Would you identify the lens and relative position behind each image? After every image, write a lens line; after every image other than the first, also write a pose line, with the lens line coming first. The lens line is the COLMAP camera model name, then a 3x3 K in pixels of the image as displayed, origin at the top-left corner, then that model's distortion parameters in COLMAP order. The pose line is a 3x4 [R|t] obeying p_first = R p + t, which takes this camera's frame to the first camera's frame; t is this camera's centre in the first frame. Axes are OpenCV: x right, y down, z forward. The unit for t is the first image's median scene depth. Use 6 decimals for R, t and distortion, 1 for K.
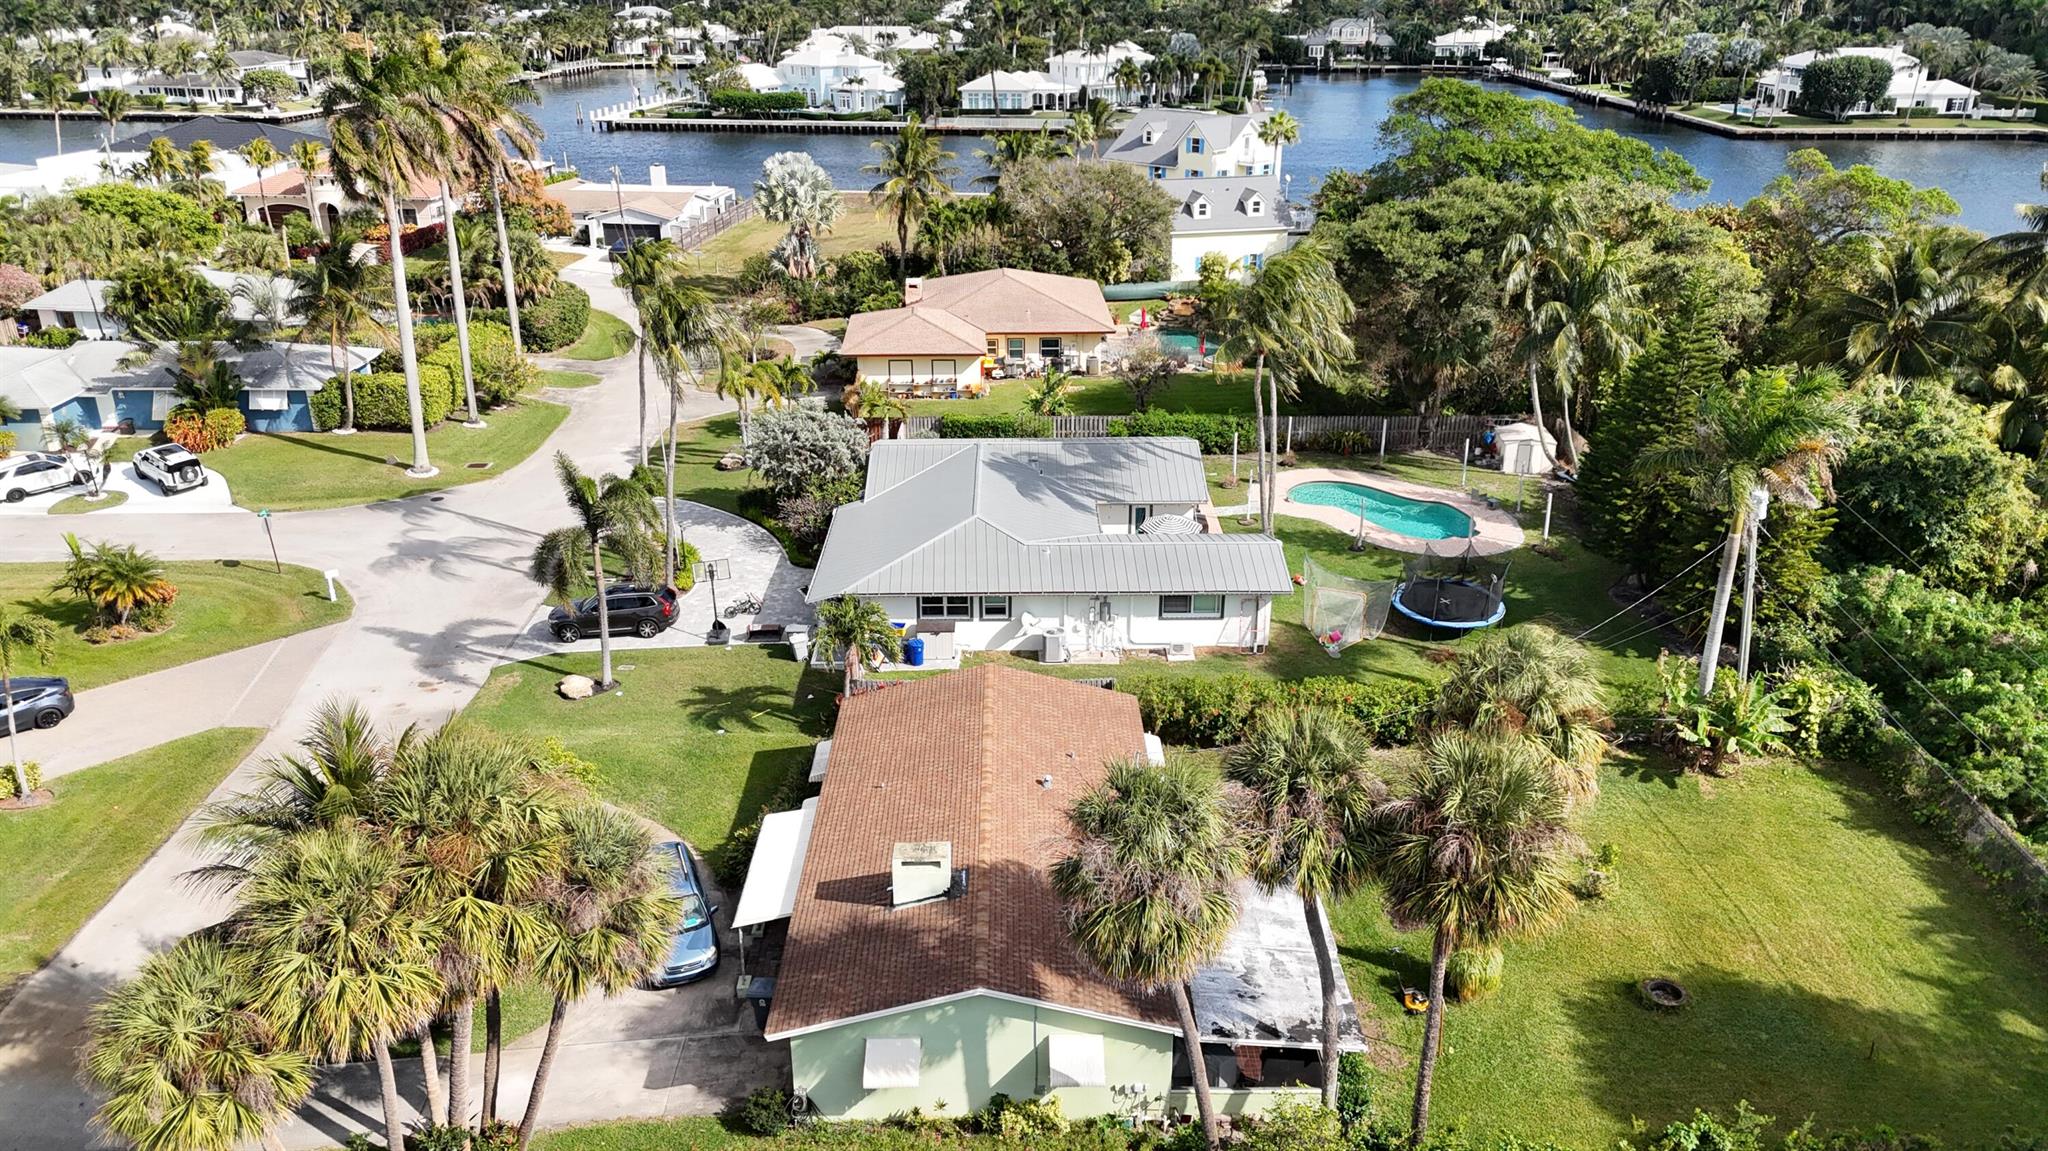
lens RADIAL K [[1506.9, 0, 1024.3], [0, 1506.9, 584.3], [0, 0, 1]] dist [0.082067, -0.076670]
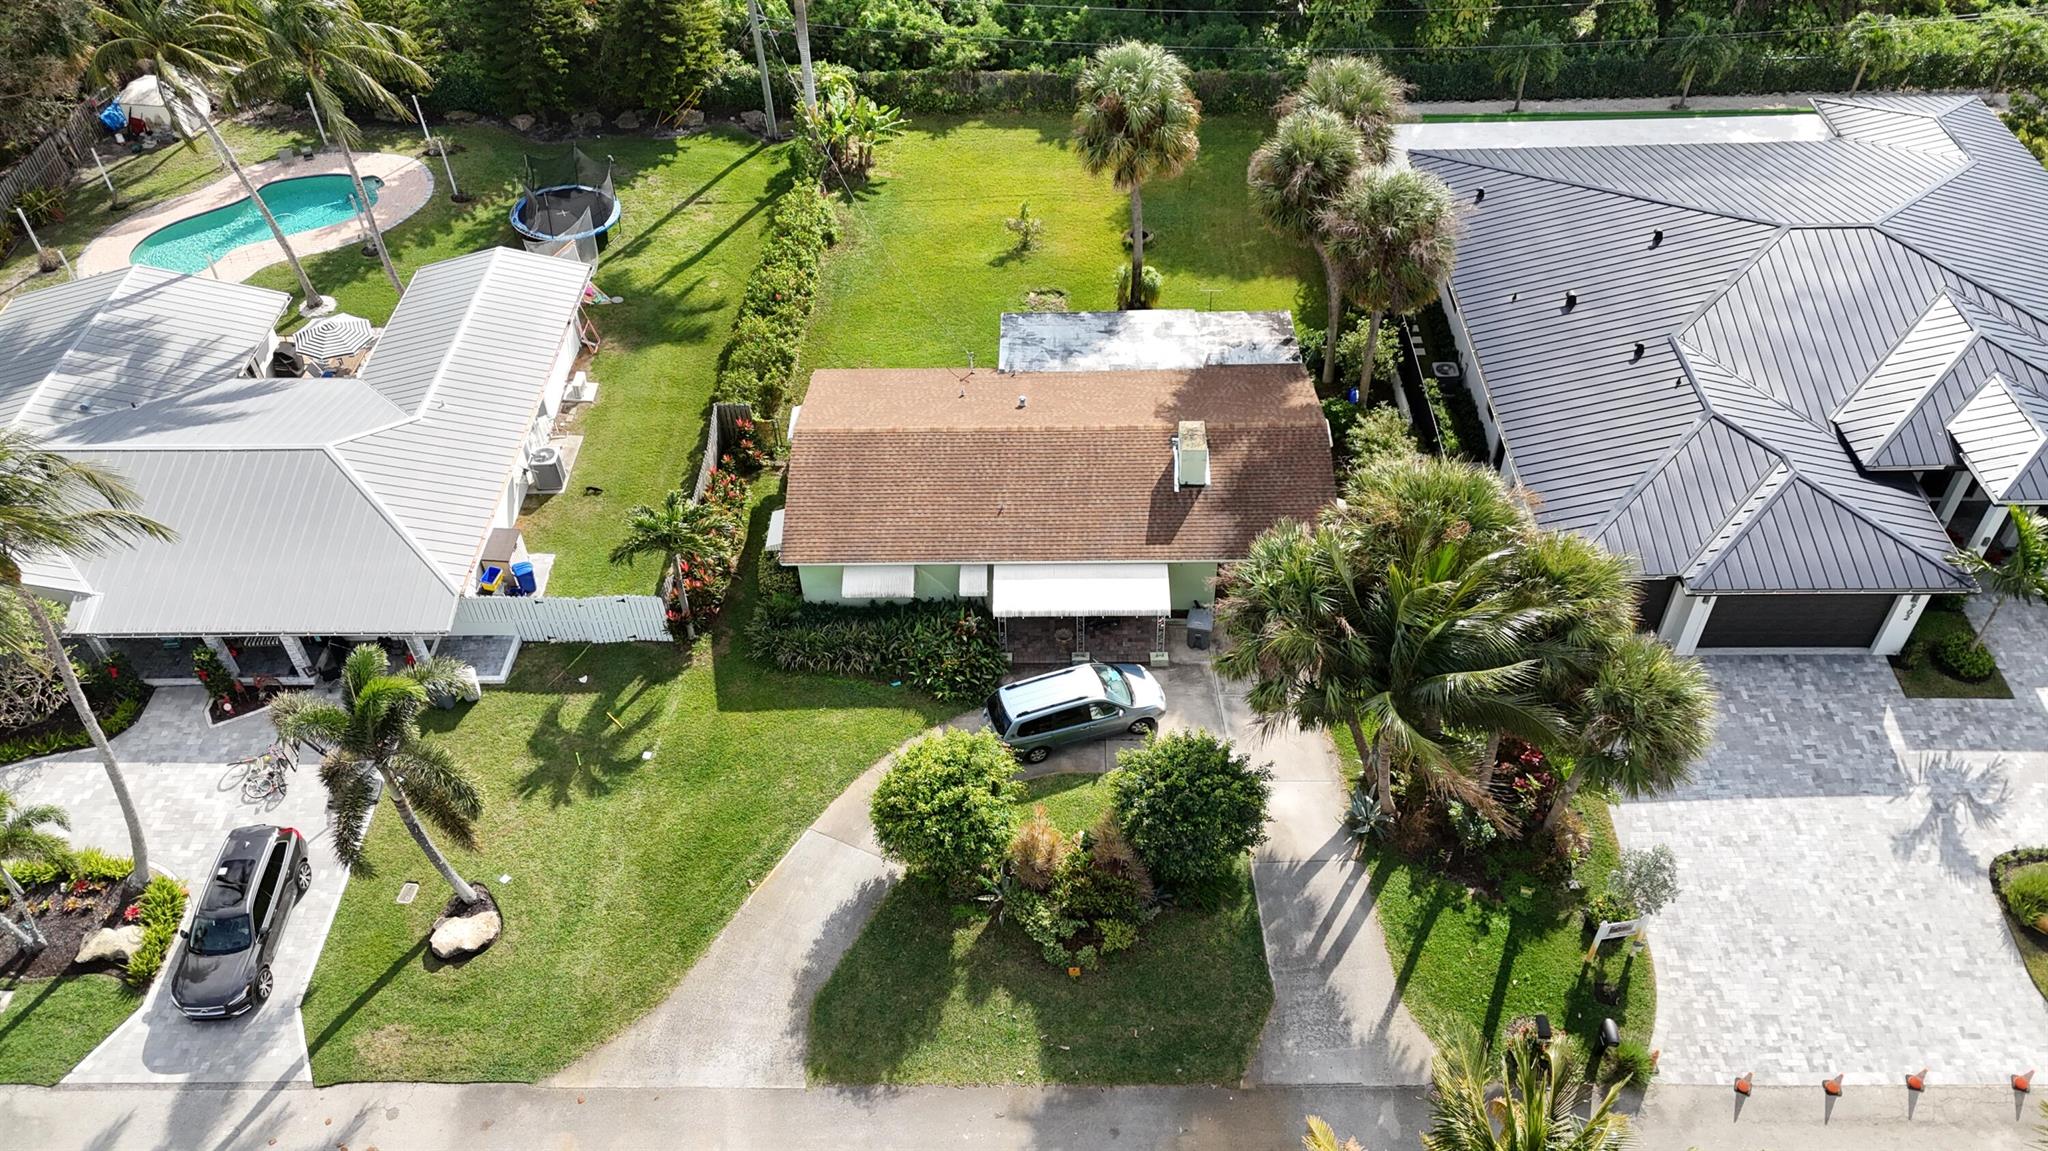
lens RADIAL K [[1506.9, 0, 1024.3], [0, 1506.9, 584.3], [0, 0, 1]] dist [0.082067, -0.076670]
pose [[0.020573, -0.691588, 0.721999, -0.584272], [0.400948, 0.667244, 0.627715, -0.318372], [-0.915870, 0.276570, 0.291019, 0.449724]]
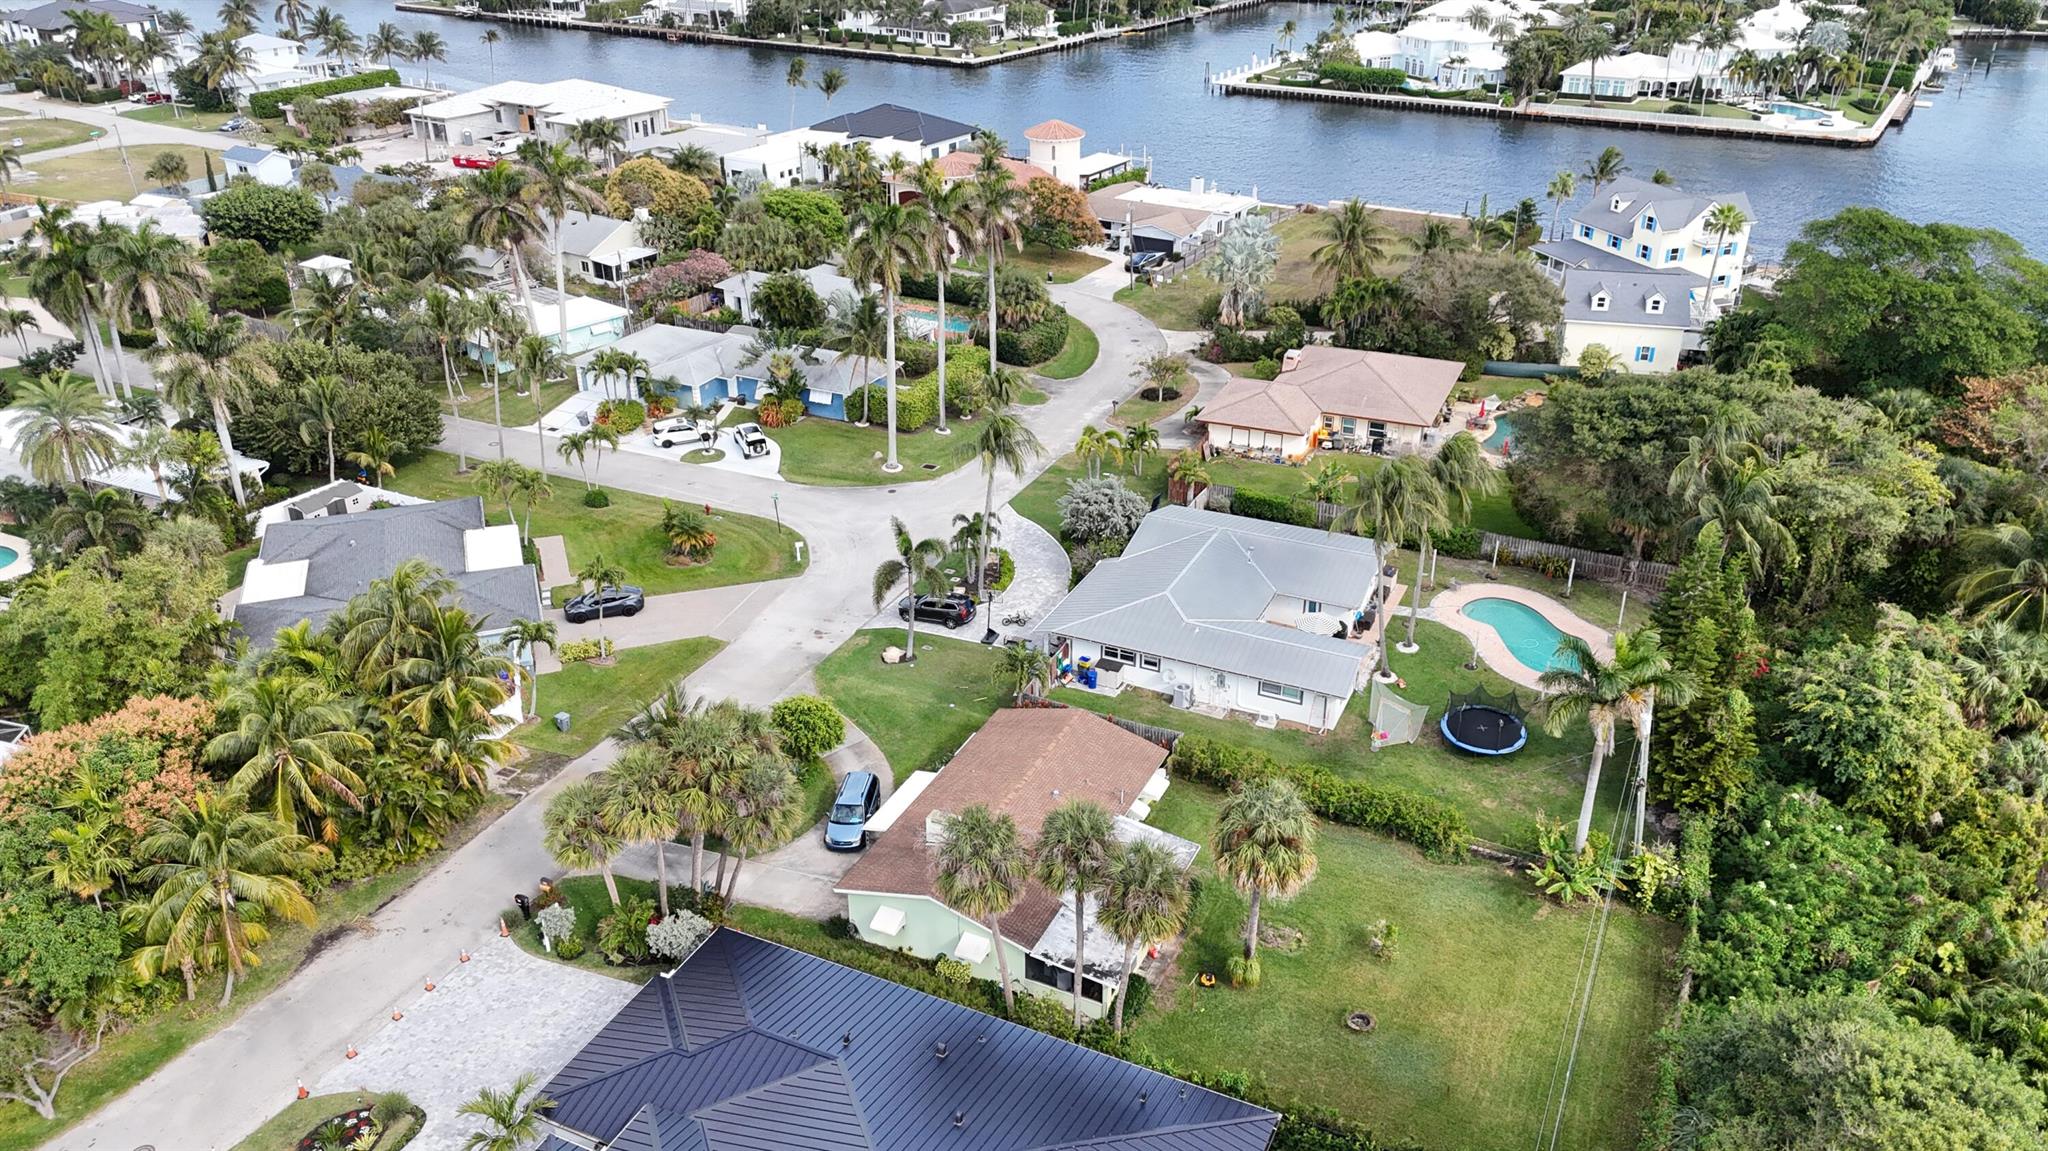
lens RADIAL K [[1506.9, 0, 1024.3], [0, 1506.9, 584.3], [0, 0, 1]] dist [0.082067, -0.076670]
pose [[0.899577, 0.197285, -0.389667, 0.380453], [-0.165419, 0.979603, 0.114082, -0.183005], [0.404225, -0.038167, 0.913863, -0.350129]]
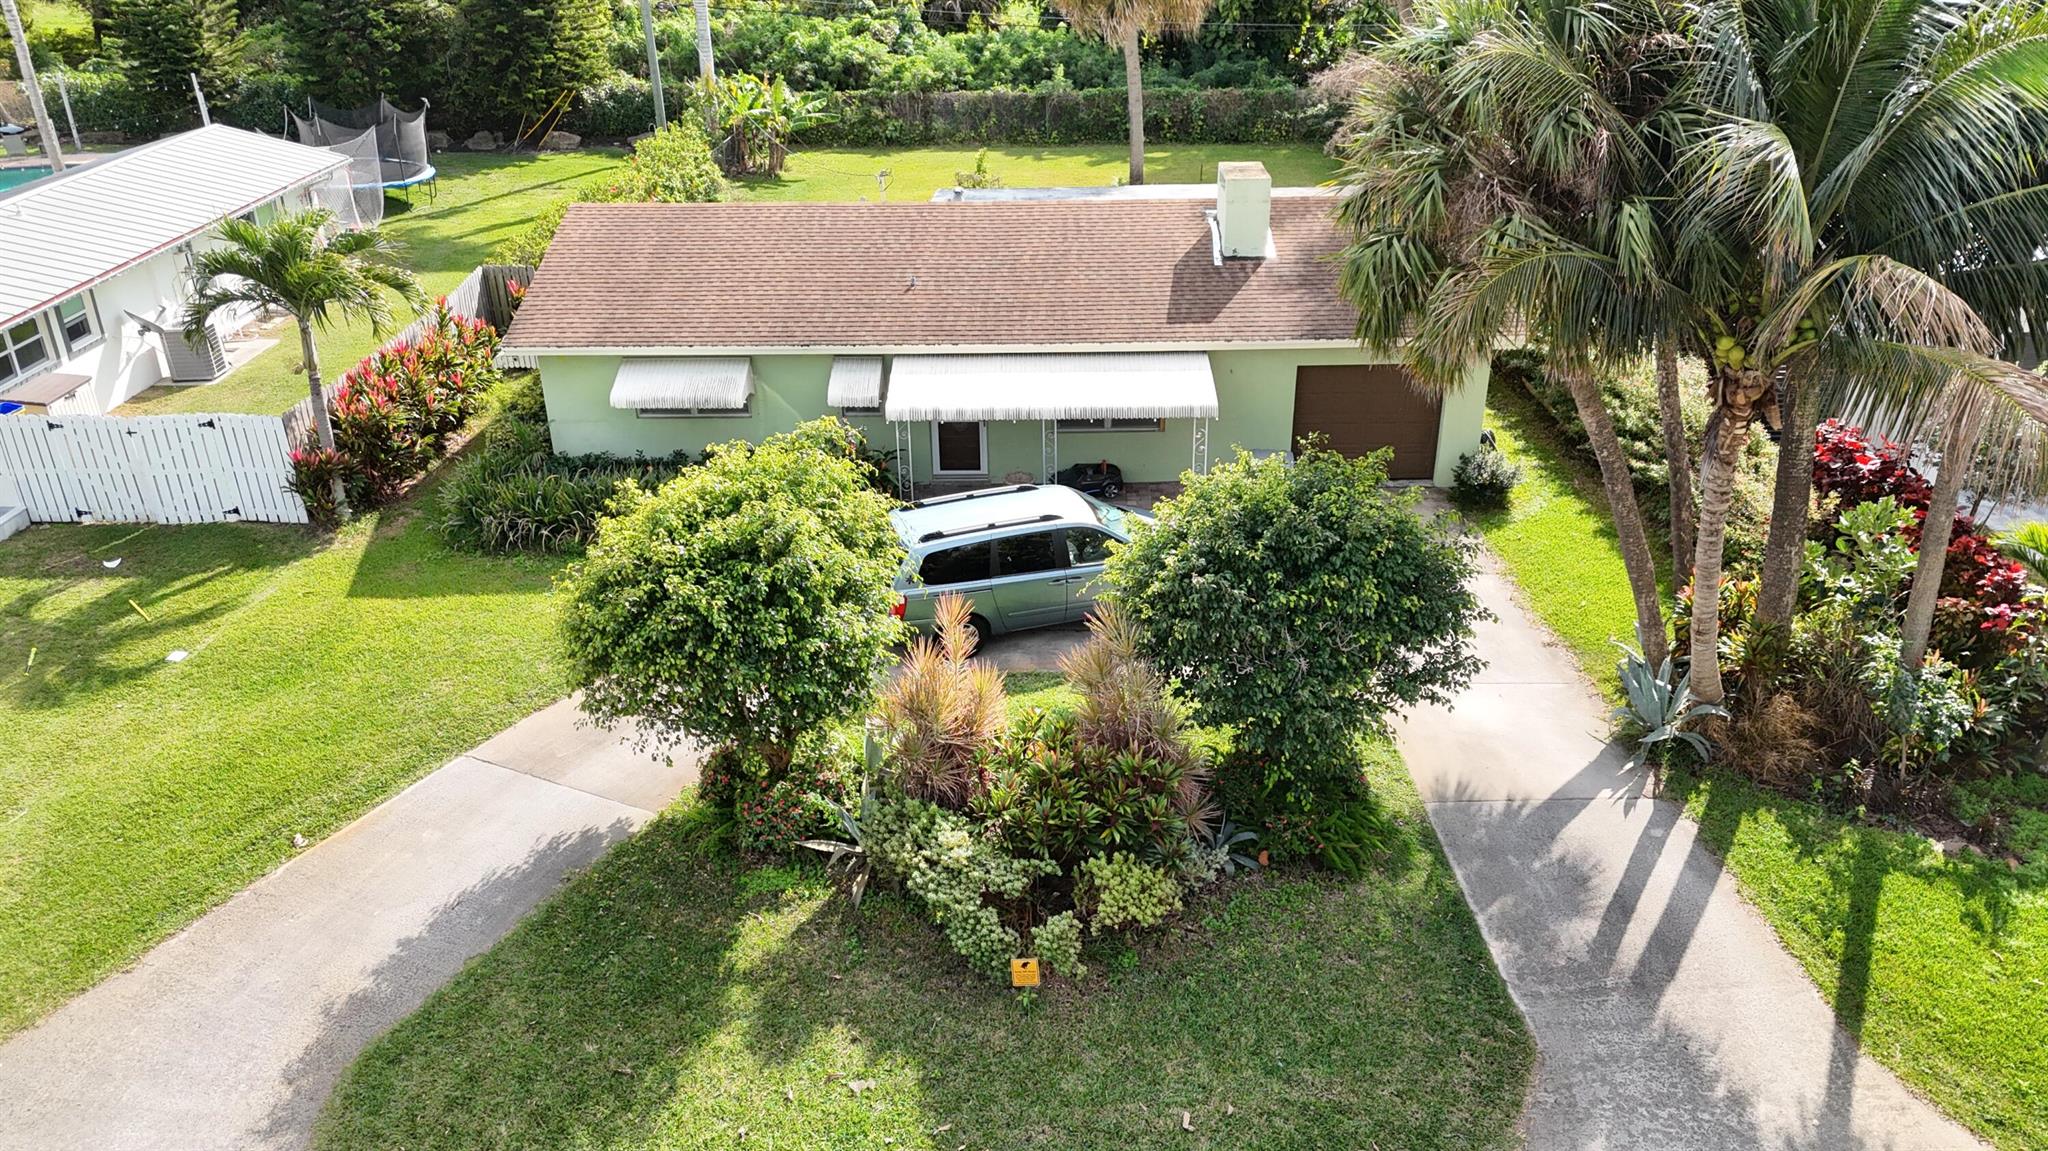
lens RADIAL K [[1510.4, 0, 1034.2], [0, 1510.4, 583.2], [0, 0, 1]] dist [0.067484, -0.076459]
pose [[0.011846, -0.444870, 0.895517, -0.450095], [0.390173, 0.826643, 0.405494, 0.004055], [-0.920665, 0.344603, 0.183369, 0.575659]]
